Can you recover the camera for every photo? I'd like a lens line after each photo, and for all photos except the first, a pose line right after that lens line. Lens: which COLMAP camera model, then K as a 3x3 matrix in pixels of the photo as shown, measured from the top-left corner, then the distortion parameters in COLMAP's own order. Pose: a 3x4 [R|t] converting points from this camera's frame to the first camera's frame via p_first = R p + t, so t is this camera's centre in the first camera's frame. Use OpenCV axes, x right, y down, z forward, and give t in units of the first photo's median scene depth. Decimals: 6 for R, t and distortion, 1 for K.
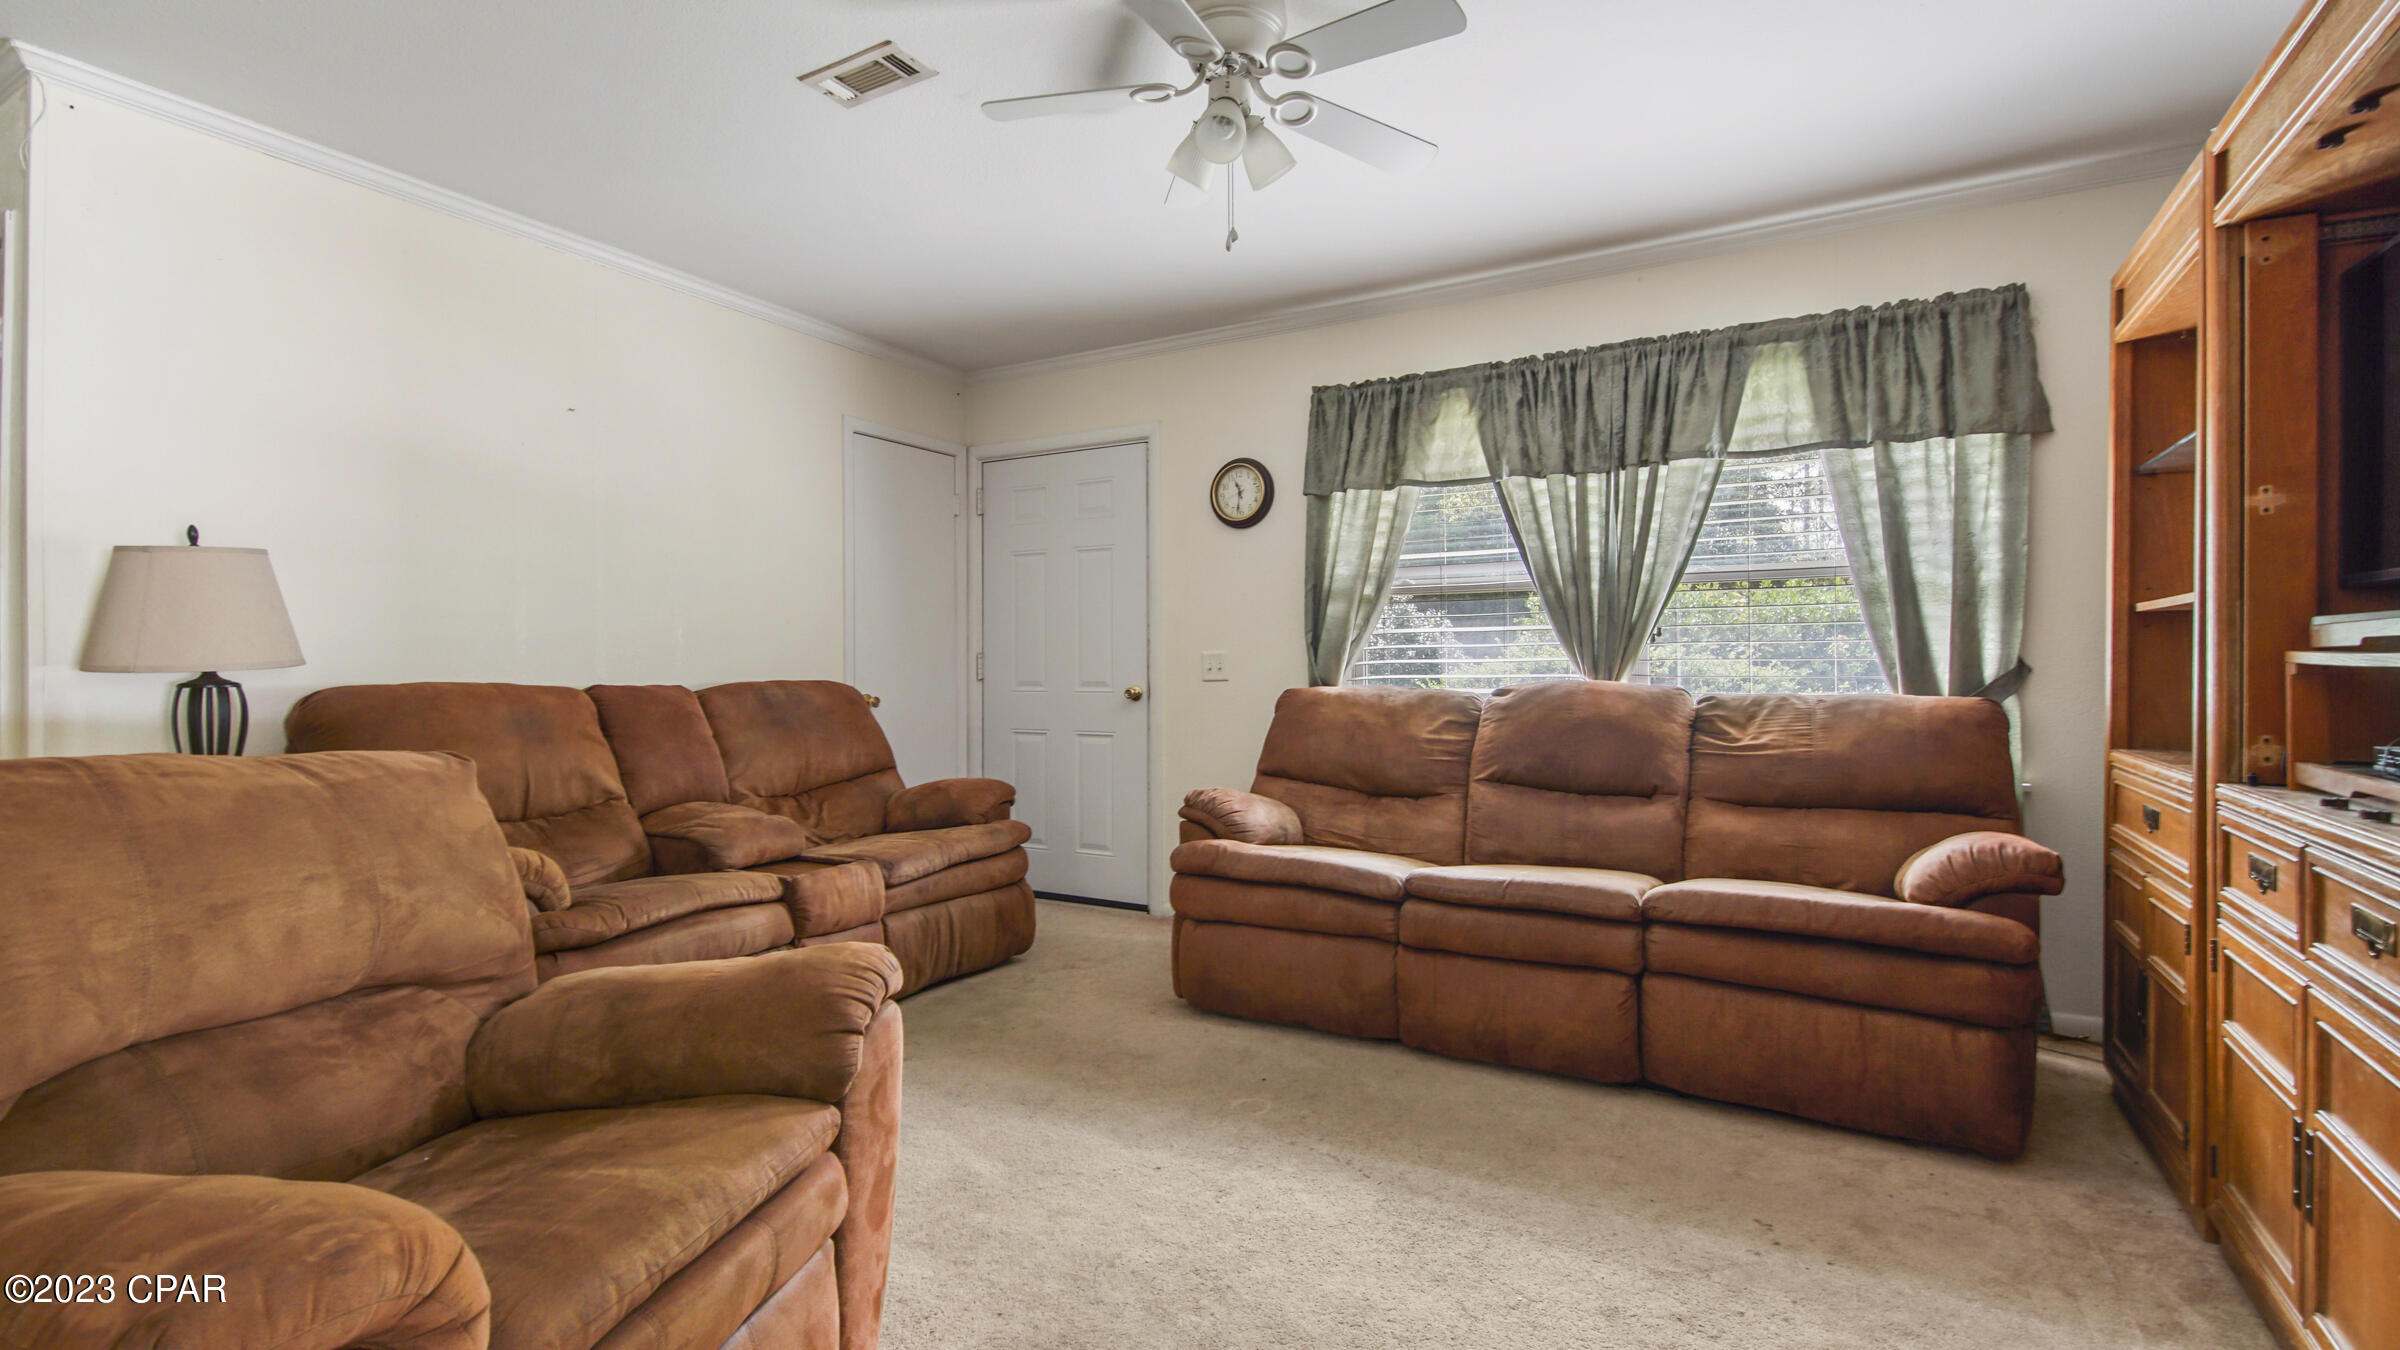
lens RADIAL K [[1107.3, 0, 1209.9], [0, 1107.3, 671.9], [0, 0, 1]] dist [0.008438, -0.006265]
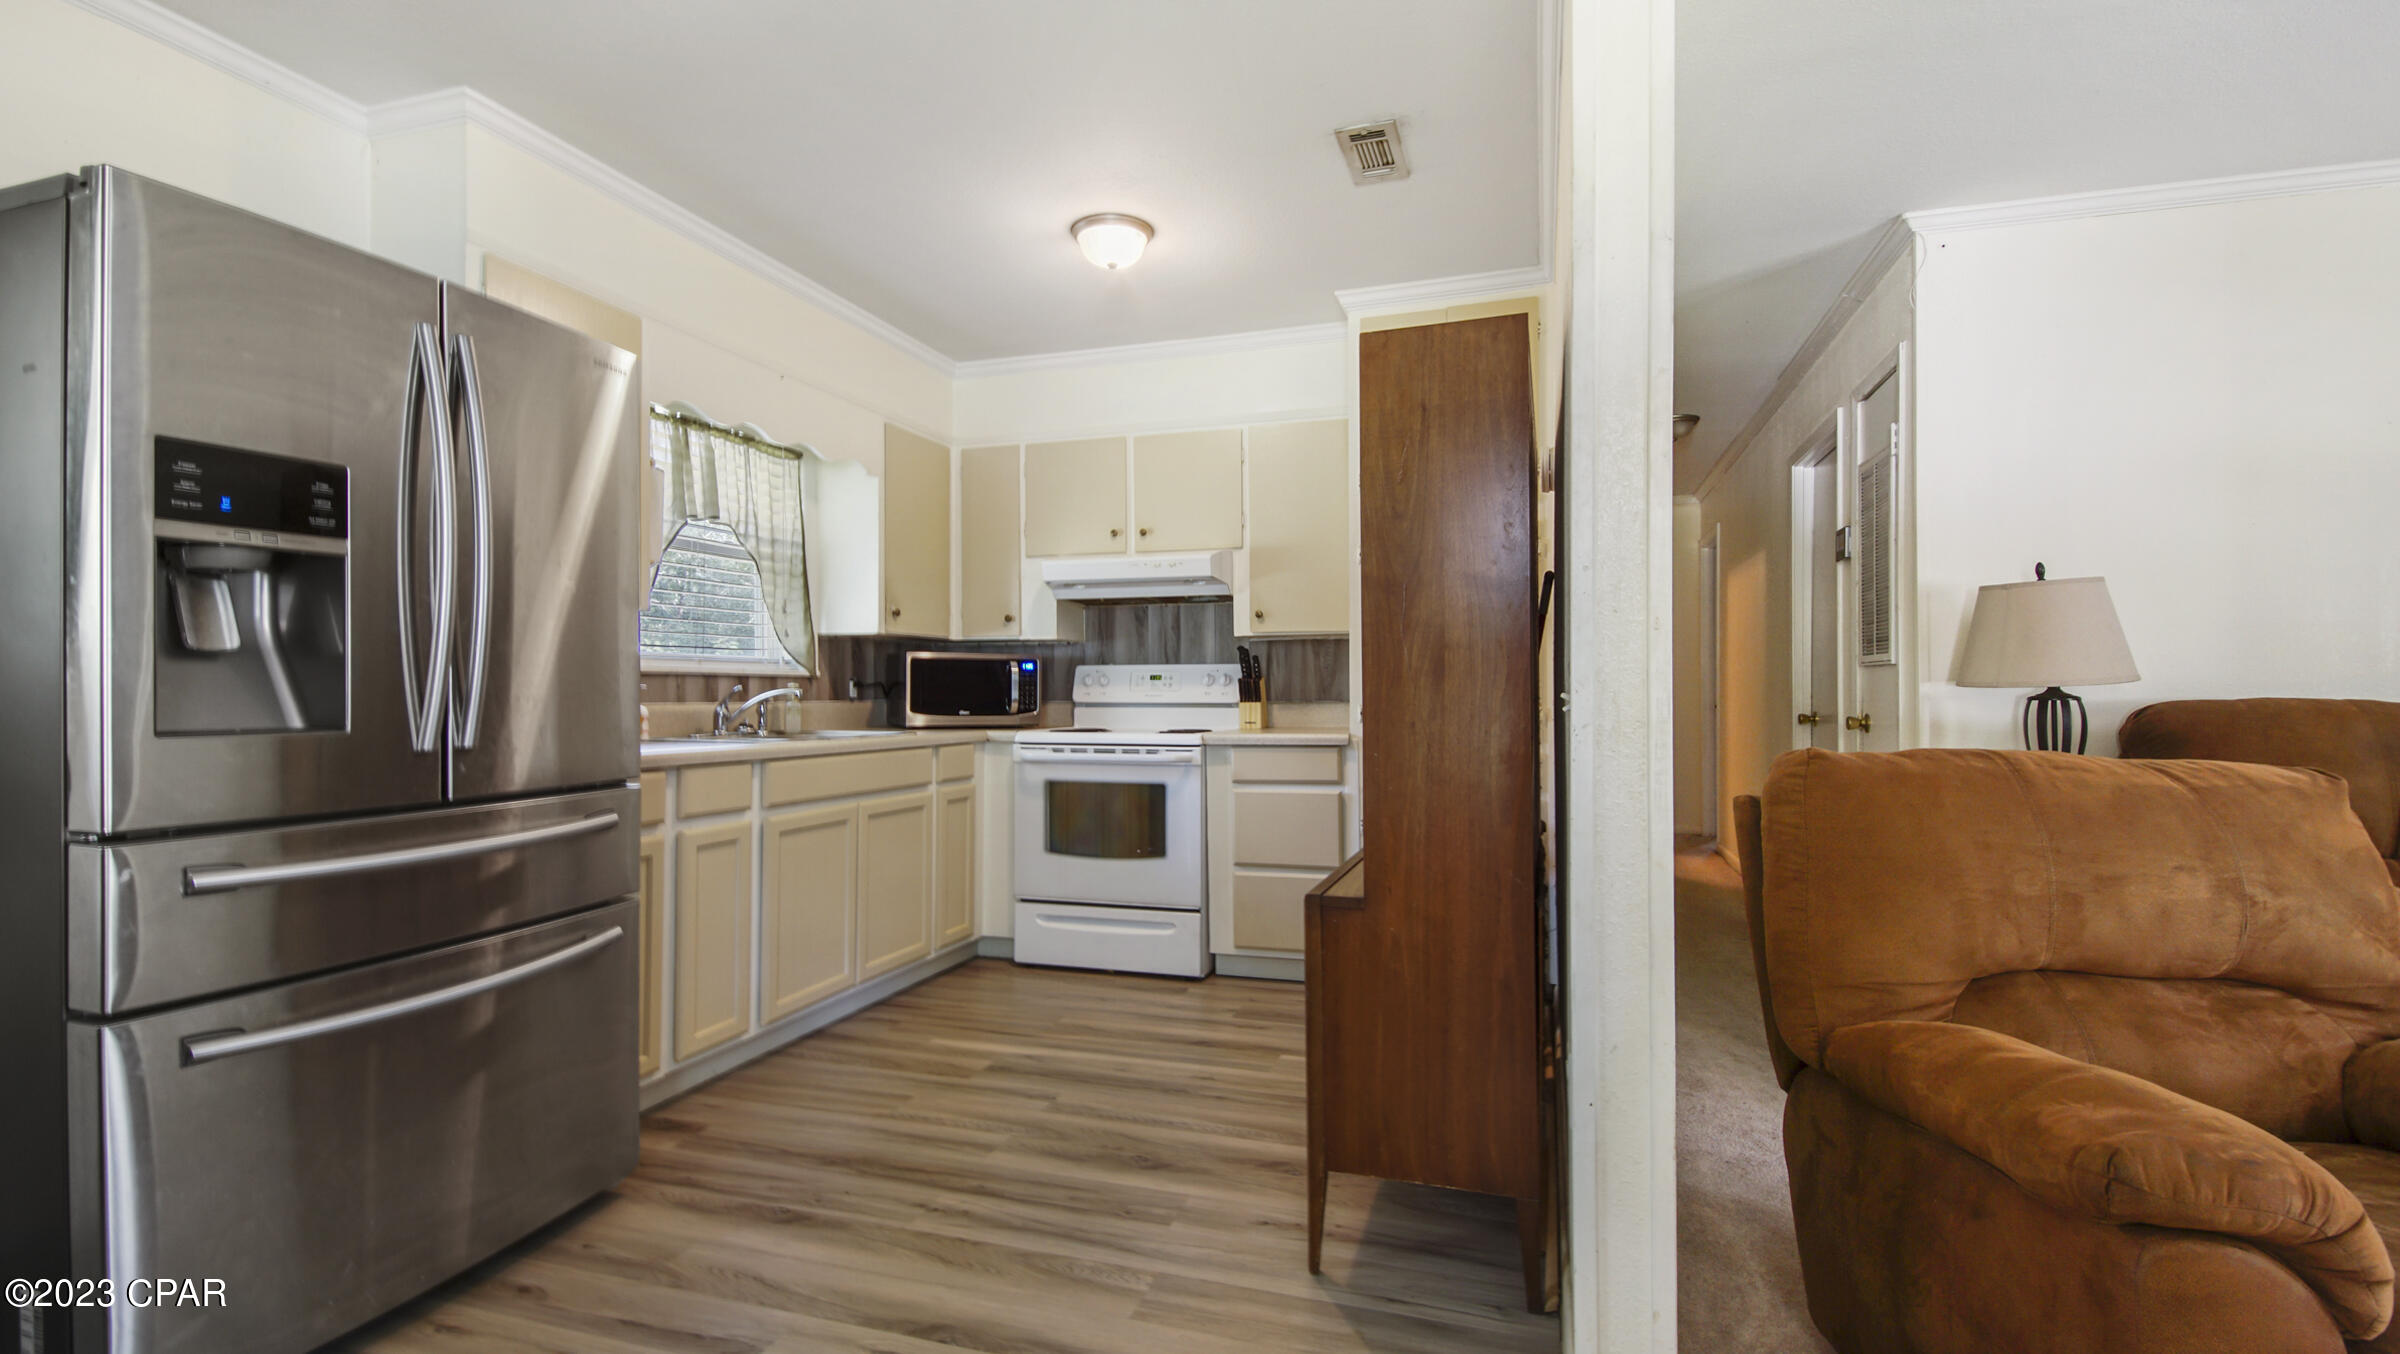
lens RADIAL K [[1107.3, 0, 1147.0], [0, 1107.3, 675.7], [0, 0, 1]] dist [0.008438, -0.006265]
pose [[0.181648, -0.006215, -0.983344, 0.118630], [-0.002205, 0.999975, -0.006728, -0.002618], [0.983361, 0.003390, 0.181630, -0.244253]]
